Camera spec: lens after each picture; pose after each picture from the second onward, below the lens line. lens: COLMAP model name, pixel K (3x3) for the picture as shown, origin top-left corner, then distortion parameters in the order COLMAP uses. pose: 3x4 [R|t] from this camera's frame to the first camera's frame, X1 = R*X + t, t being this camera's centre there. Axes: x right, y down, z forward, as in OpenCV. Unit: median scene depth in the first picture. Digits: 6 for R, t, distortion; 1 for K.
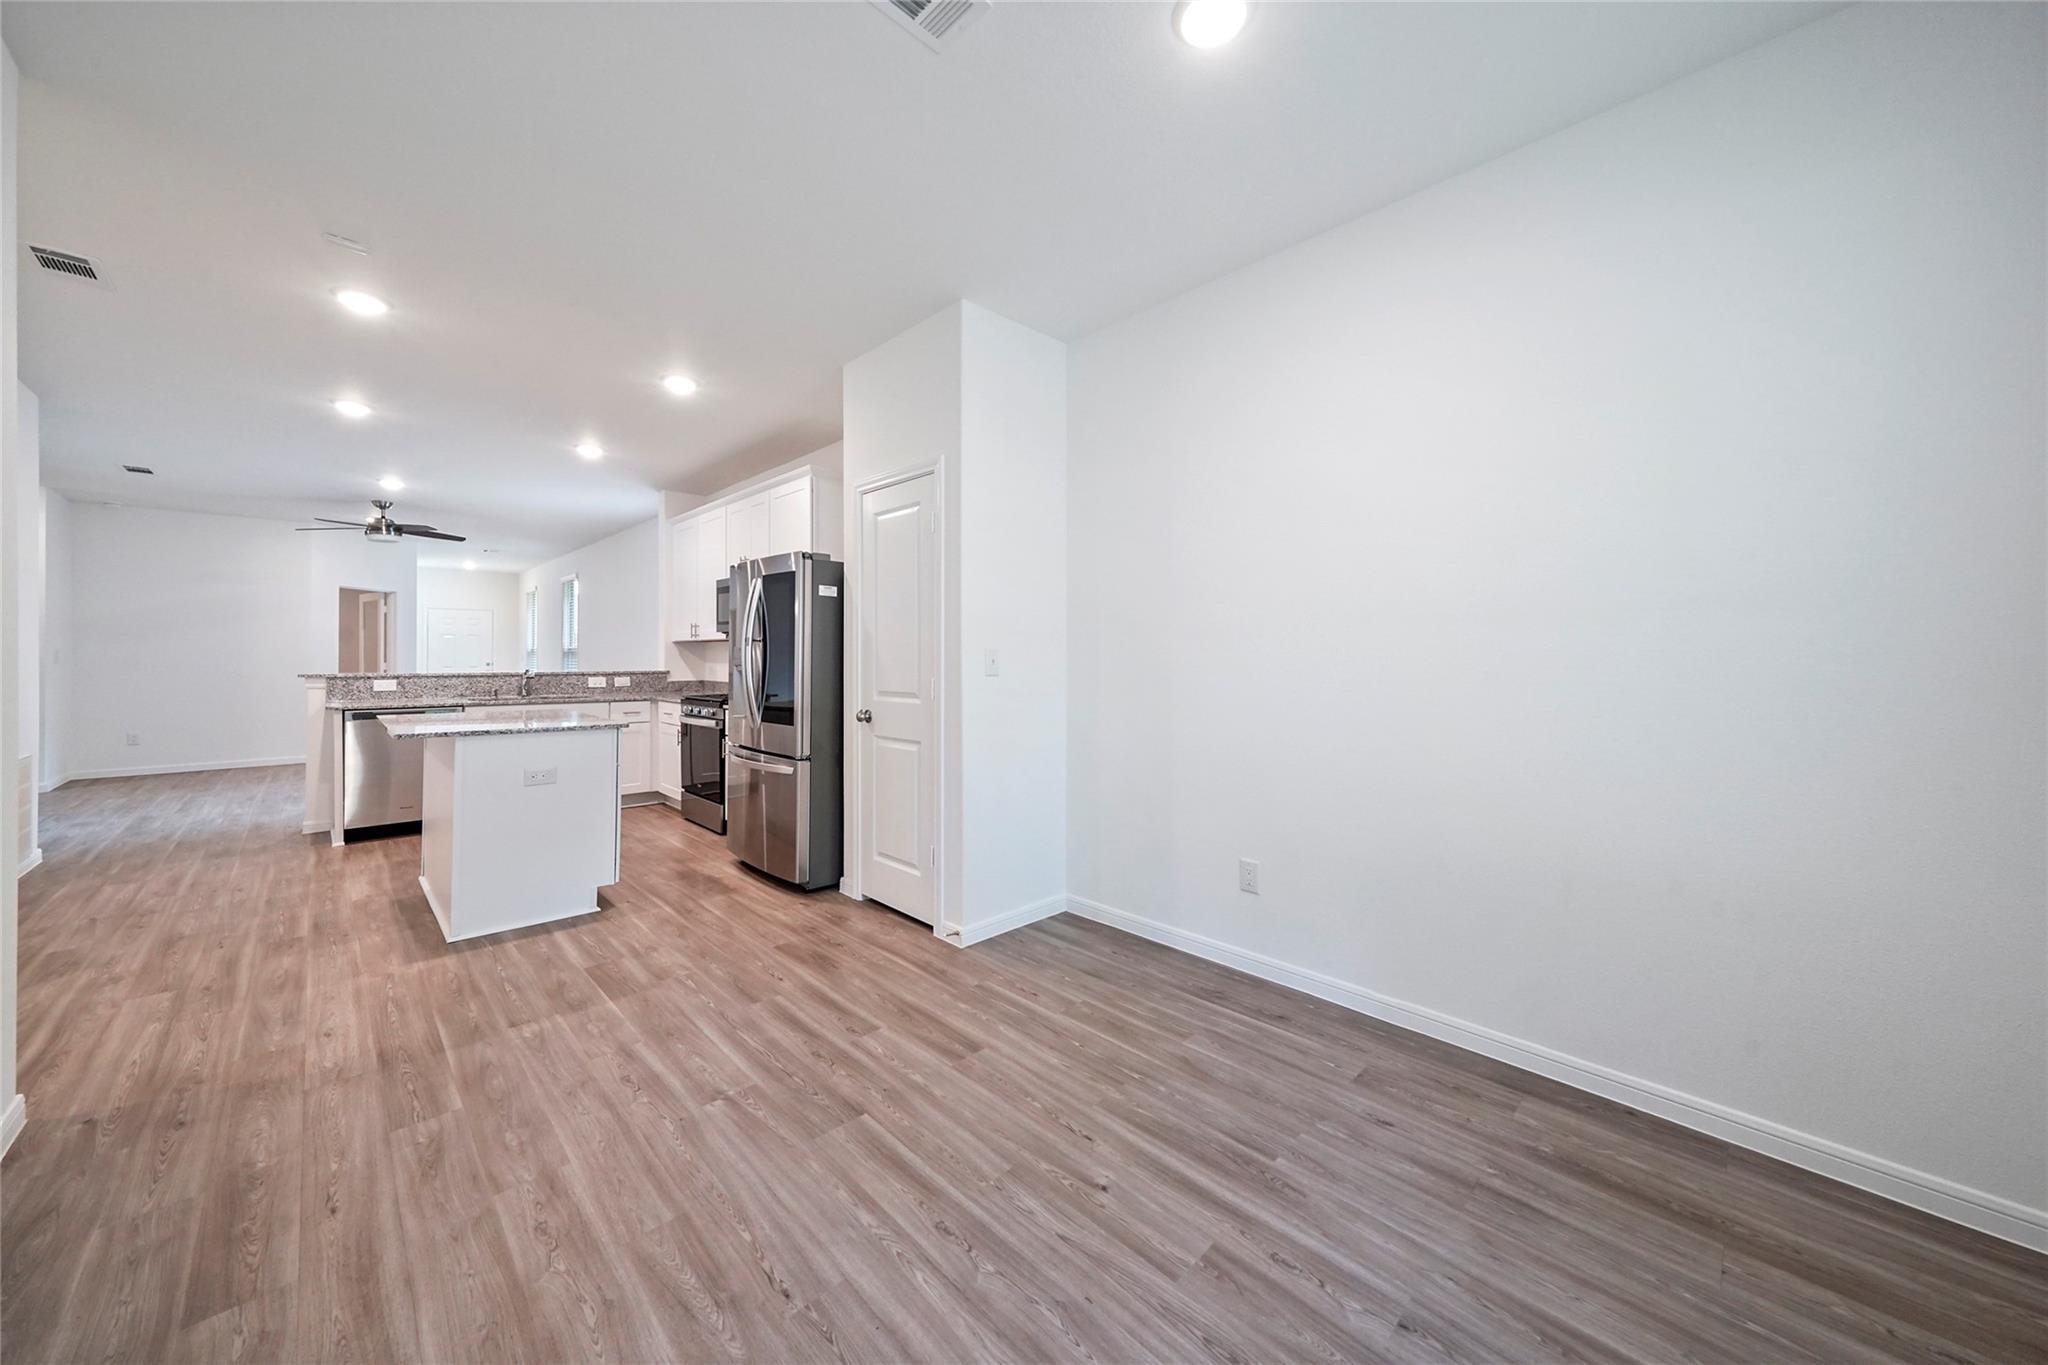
lens RADIAL K [[703.2, 0, 1012.0], [0, 703.2, 655.7], [0, 0, 1]] dist [0.008335, -0.000044]
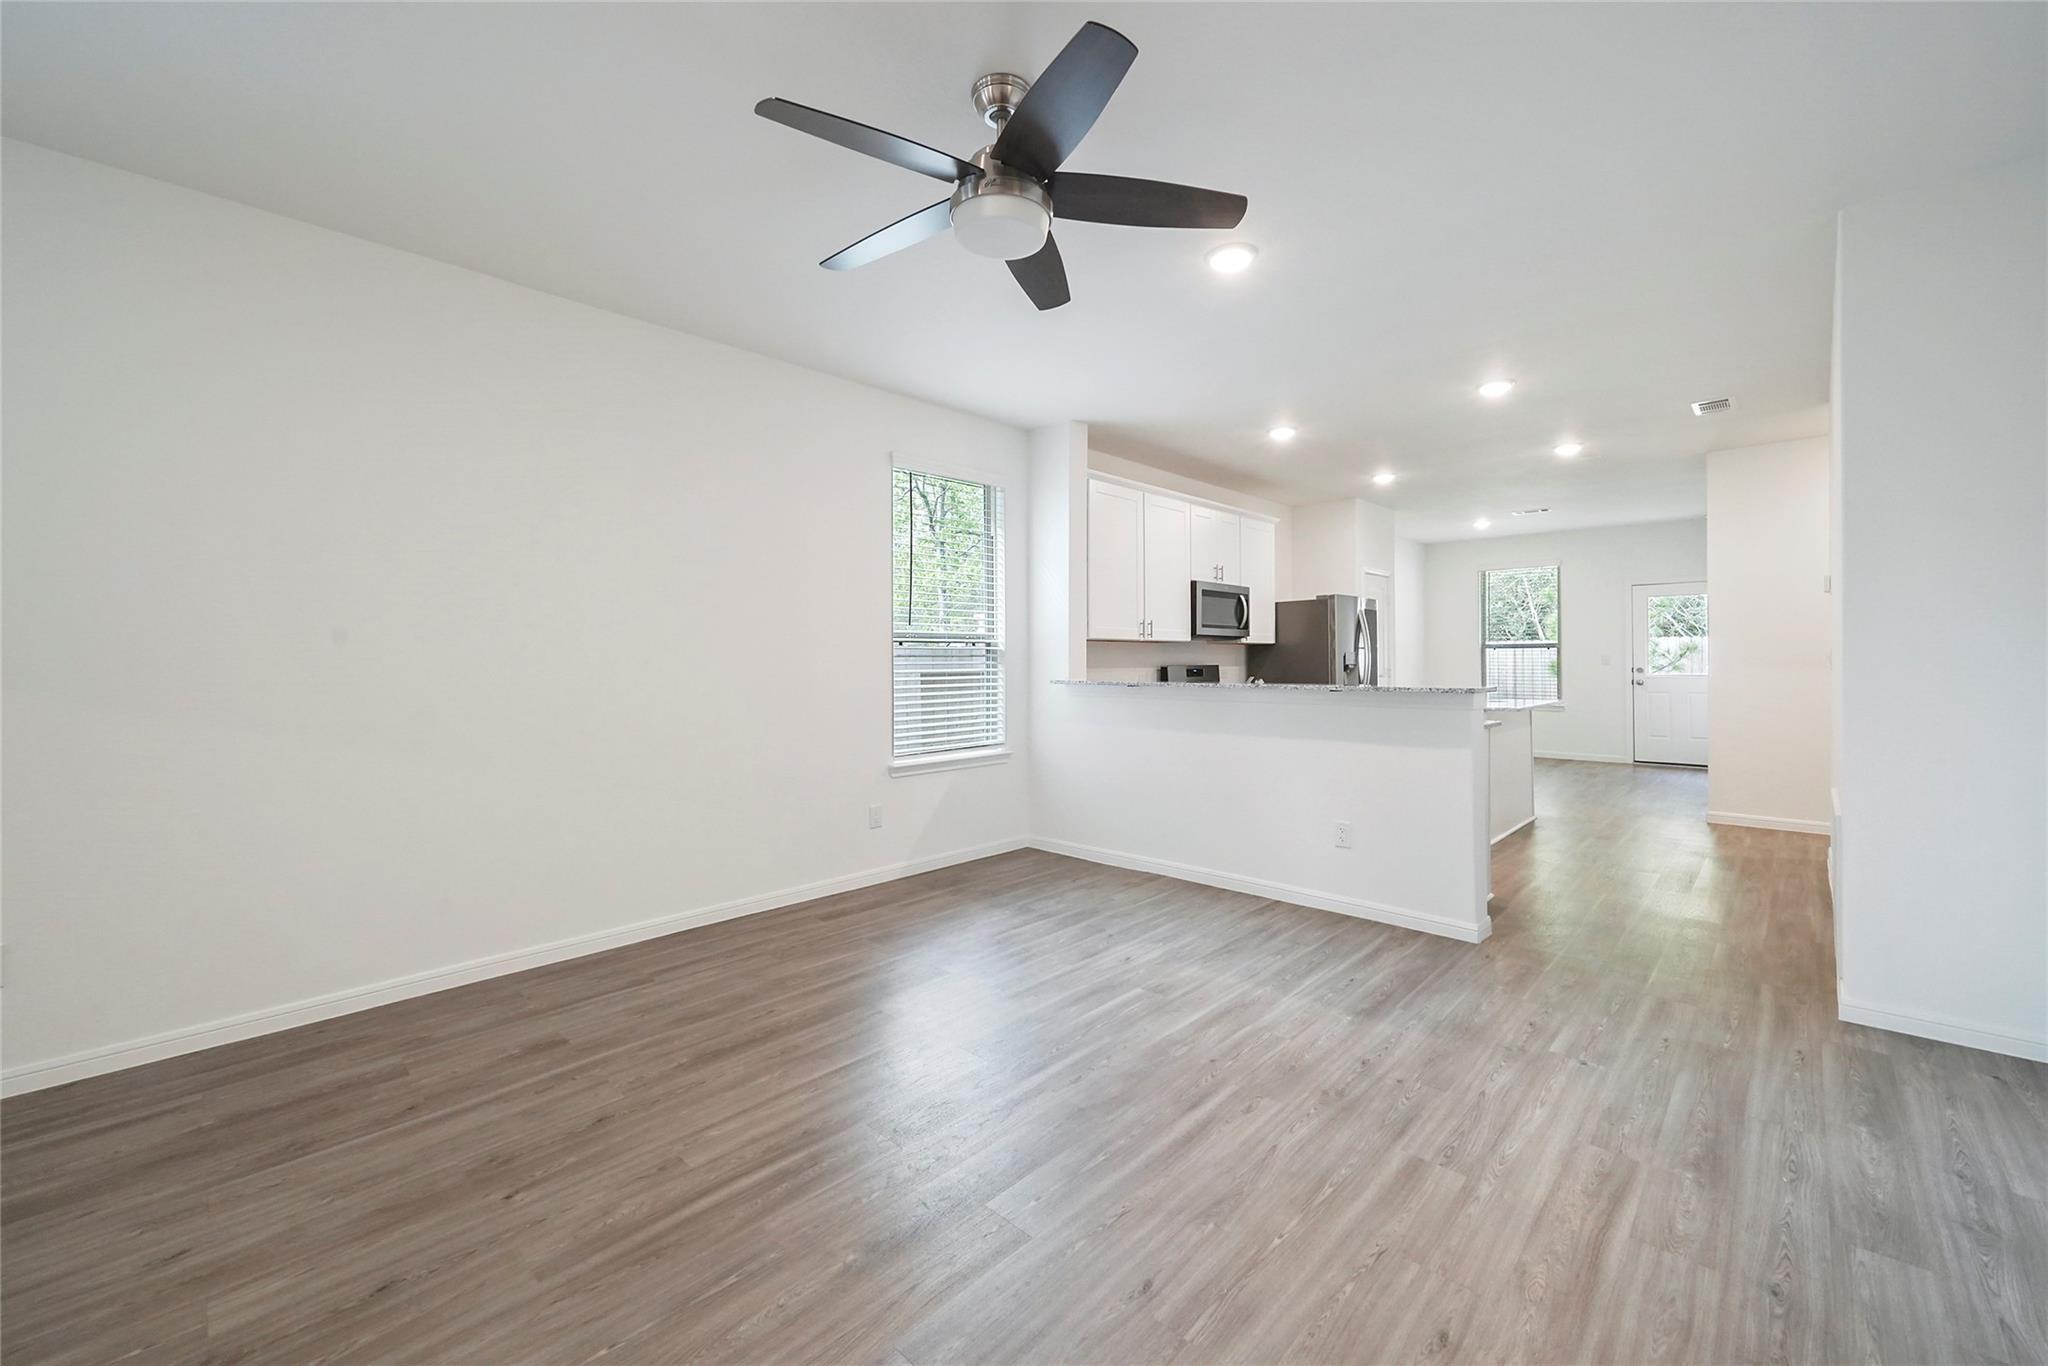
lens RADIAL K [[776.8, 0, 1000.6], [0, 776.8, 660.8], [0, 0, 1]] dist [0.004653, 0.000006]
pose [[-0.000813, -0.002548, 0.999996, -3.227012], [0.004586, 0.999986, 0.002552, -0.002001], [-0.999989, 0.004588, -0.000802, 2.773513]]
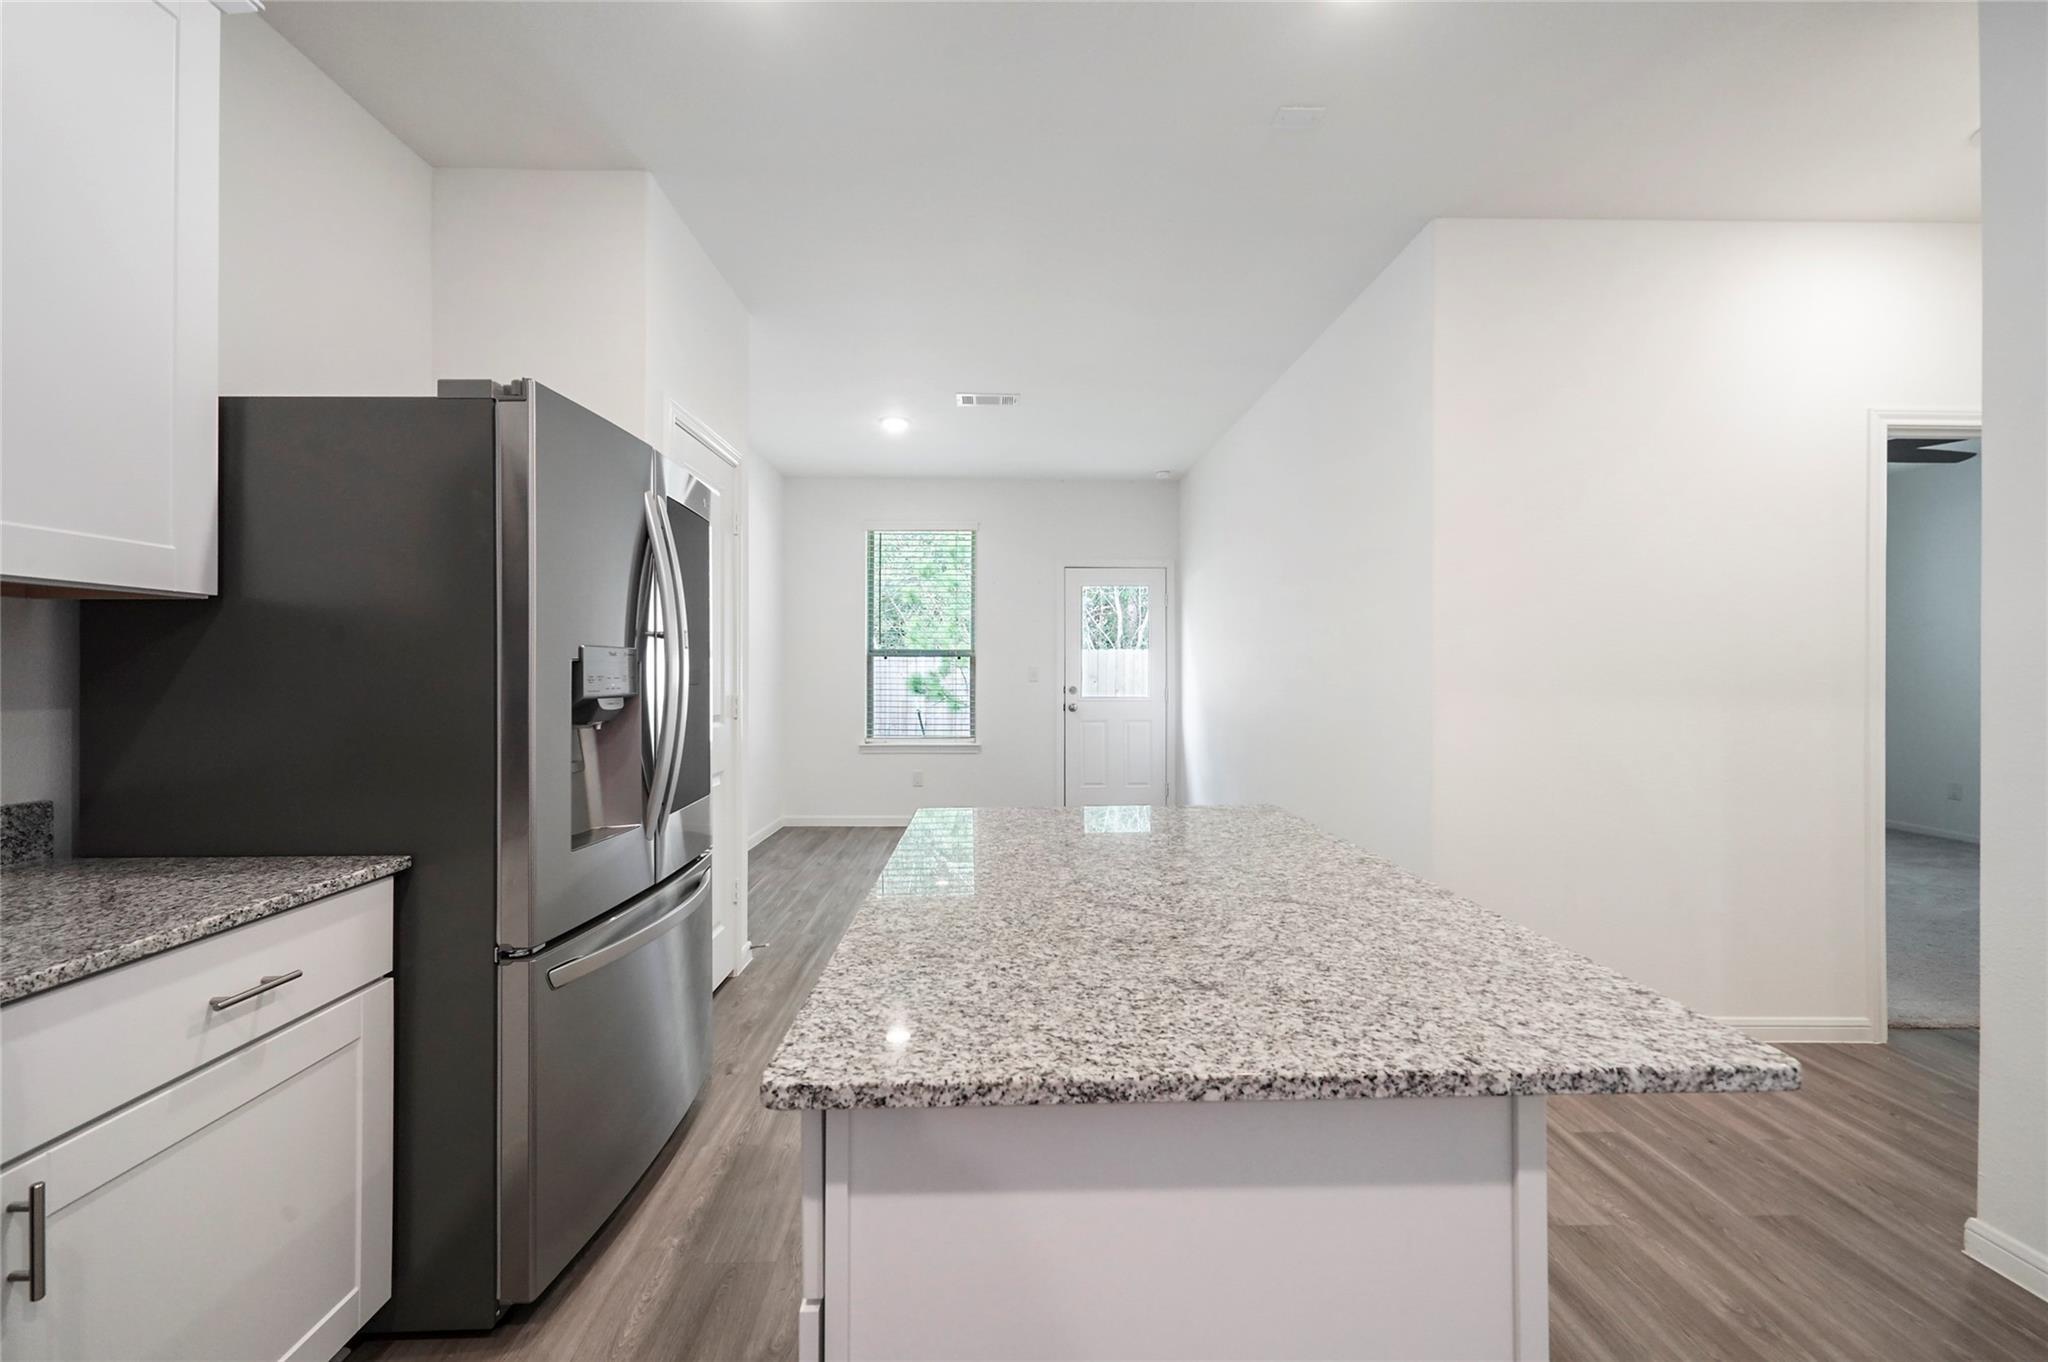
lens RADIAL K [[803.0, 0, 1012.2], [0, 803.0, 671.5], [0, 0, 1]] dist [0.005516, -0.000013]
pose [[-0.728477, -0.006457, 0.685040, -1.324066], [-0.005257, 0.999979, 0.003836, -0.003301], [-0.685050, -0.000807, -0.728496, 1.853511]]
